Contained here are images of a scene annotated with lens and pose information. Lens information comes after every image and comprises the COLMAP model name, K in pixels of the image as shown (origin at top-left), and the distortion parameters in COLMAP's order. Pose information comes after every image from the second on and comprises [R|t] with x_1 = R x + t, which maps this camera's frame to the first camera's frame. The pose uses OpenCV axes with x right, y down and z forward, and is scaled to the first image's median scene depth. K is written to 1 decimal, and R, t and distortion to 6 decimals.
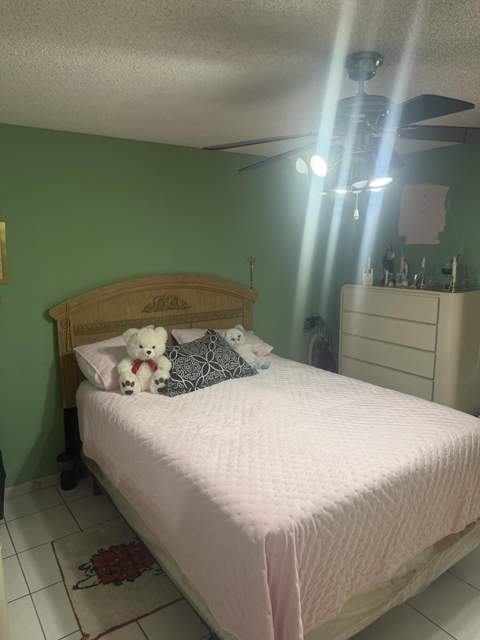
lens RADIAL K [[449.4, 0, 238.9], [0, 449.4, 321.7], [0, 0, 1]] dist [0.088556, -0.133137]
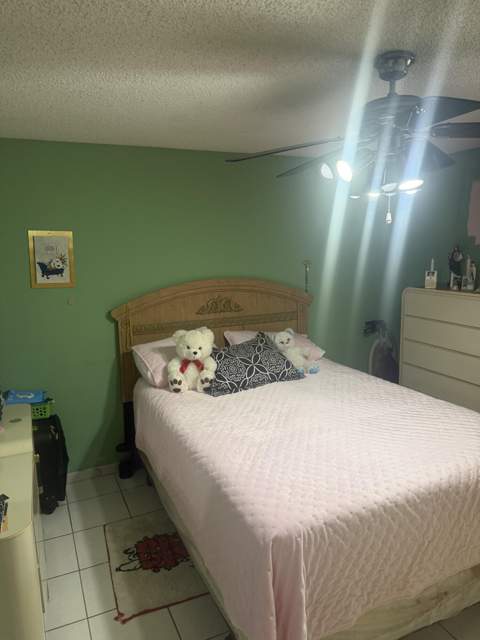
lens RADIAL K [[449.4, 0, 238.9], [0, 449.4, 321.7], [0, 0, 1]] dist [0.088556, -0.133137]
pose [[0.982058, 0.017427, -0.187773, 0.112762], [-0.017536, 0.999846, 0.001077, -0.009355], [0.187762, 0.002235, 0.982212, -0.009118]]
